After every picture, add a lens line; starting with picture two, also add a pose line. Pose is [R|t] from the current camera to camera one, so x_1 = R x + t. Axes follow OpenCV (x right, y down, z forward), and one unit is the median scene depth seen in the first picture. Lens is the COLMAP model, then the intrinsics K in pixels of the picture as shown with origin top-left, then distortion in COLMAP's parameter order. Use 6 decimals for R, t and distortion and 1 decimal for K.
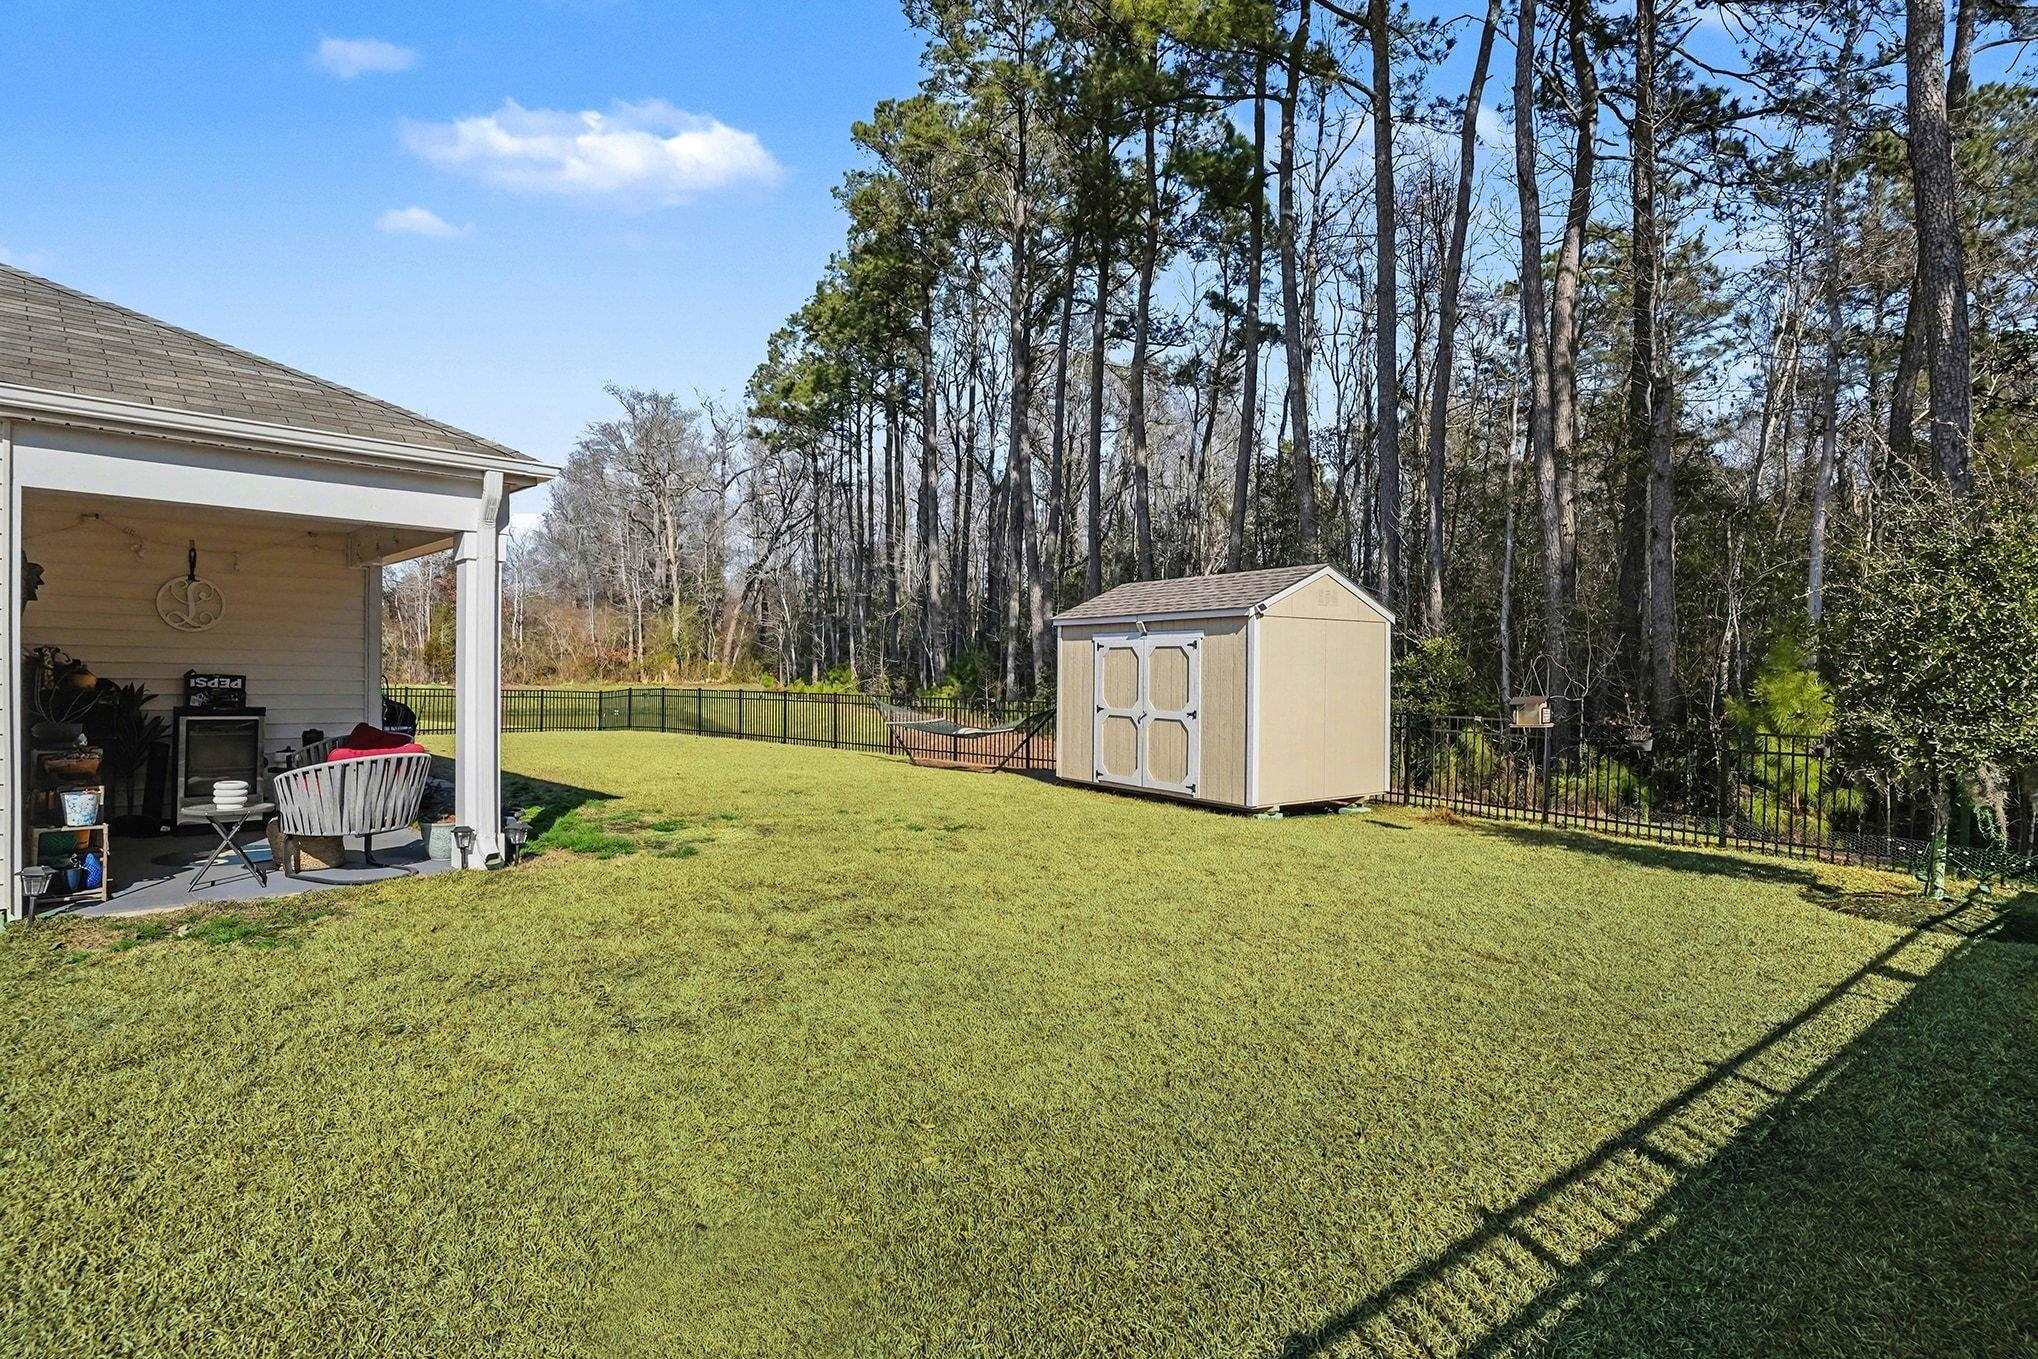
lens RADIAL K [[1073.2, 0, 1019.0], [0, 1073.2, 679.5], [0, 0, 1]] dist [-0.006997, -0.000622]
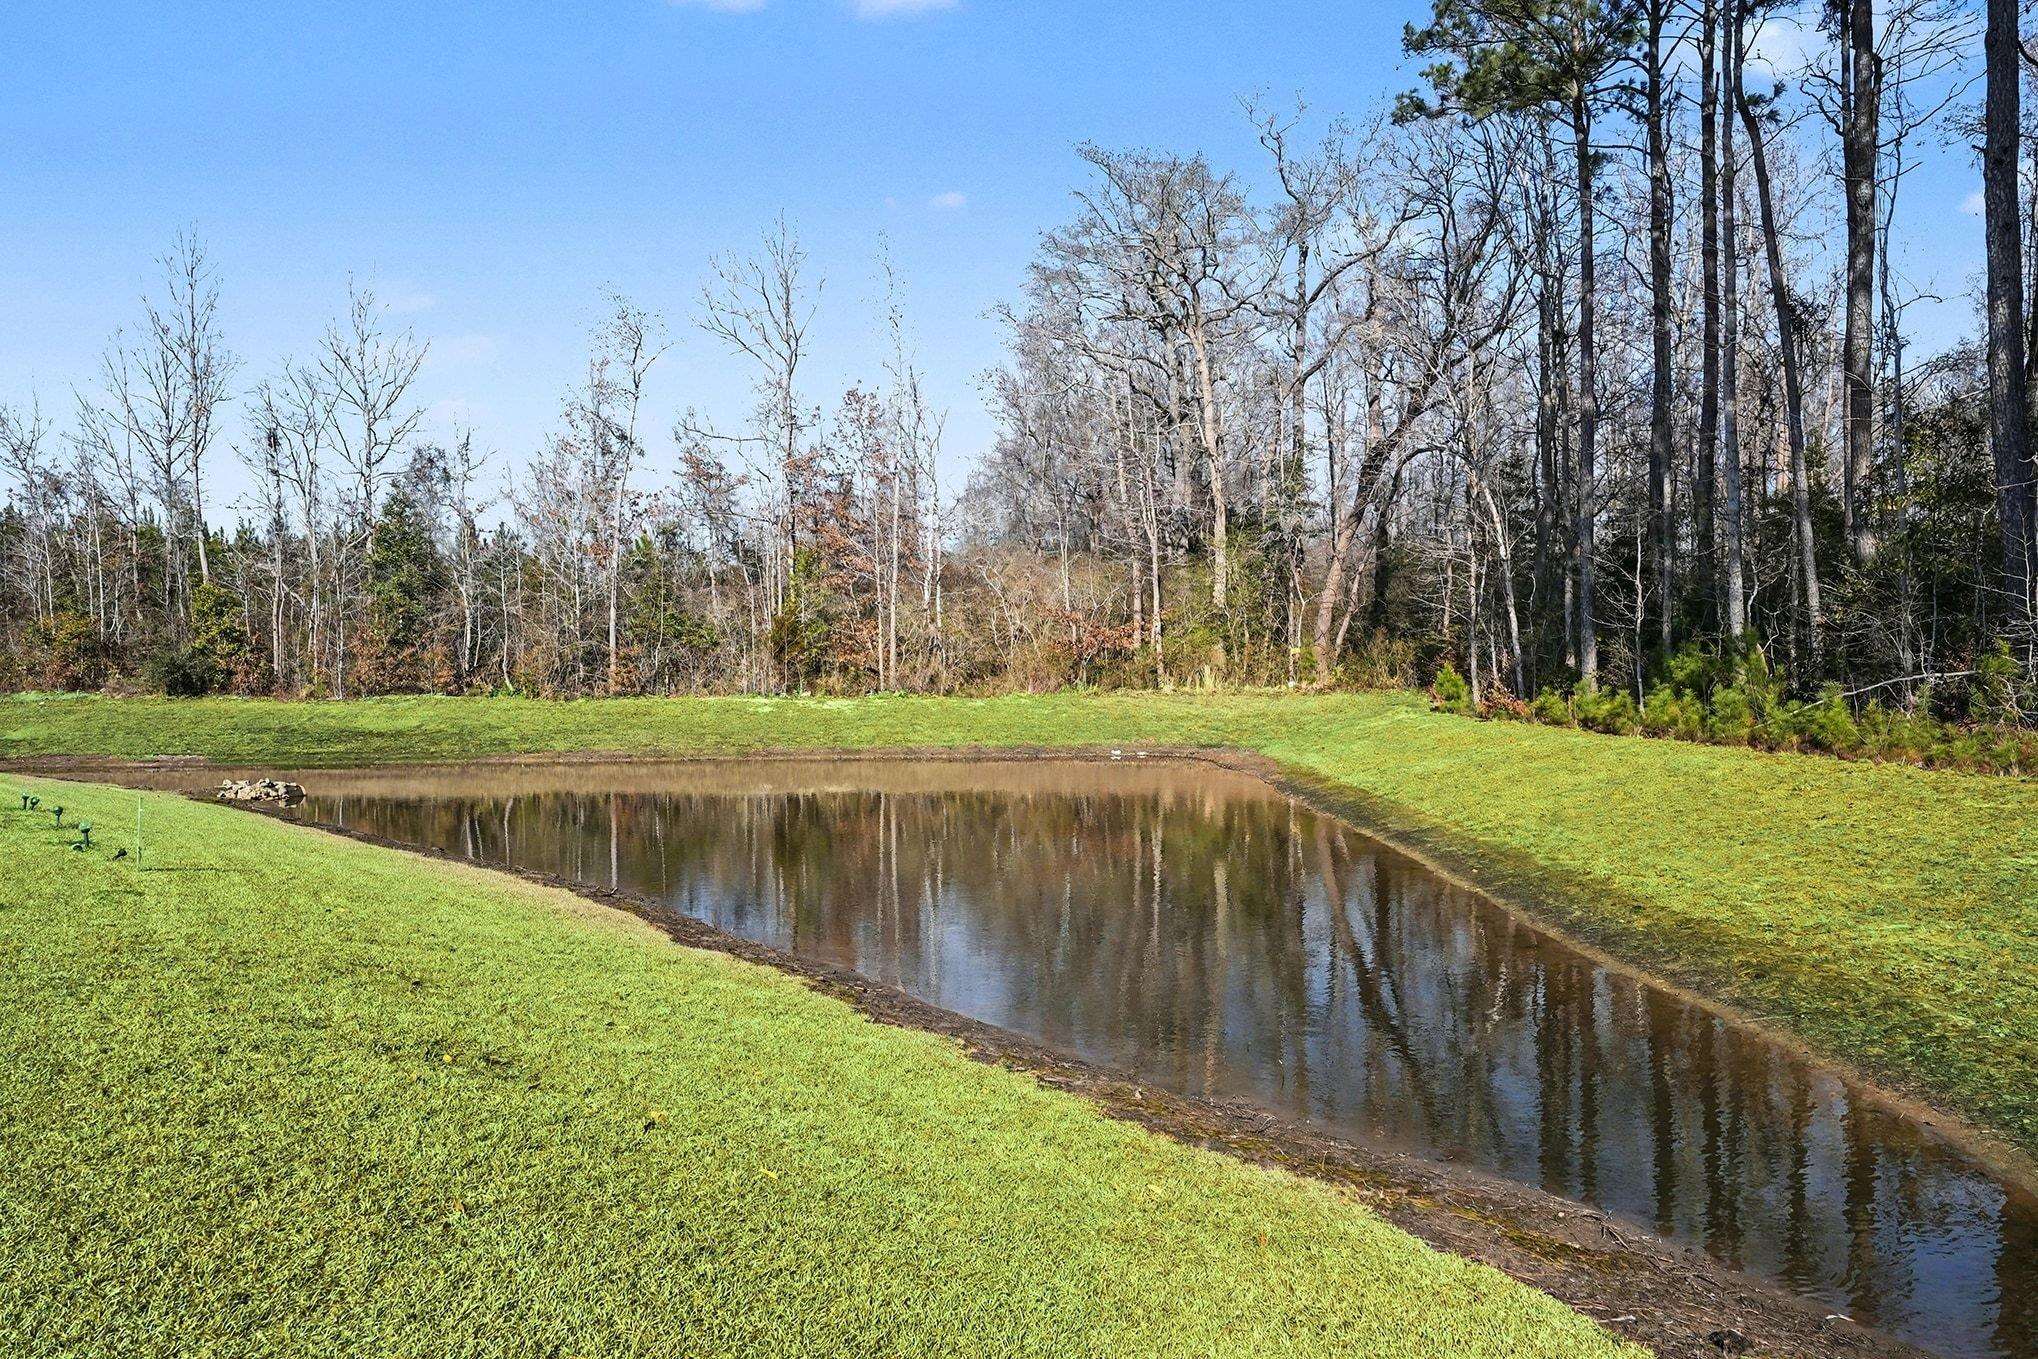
lens RADIAL K [[1073.2, 0, 1019.0], [0, 1073.2, 679.5], [0, 0, 1]] dist [-0.006997, -0.000622]
pose [[0.907651, -0.013223, -0.419517, -0.199808], [0.010022, 0.999901, -0.009832, 0.001699], [0.419605, 0.004720, 0.907694, 0.513366]]
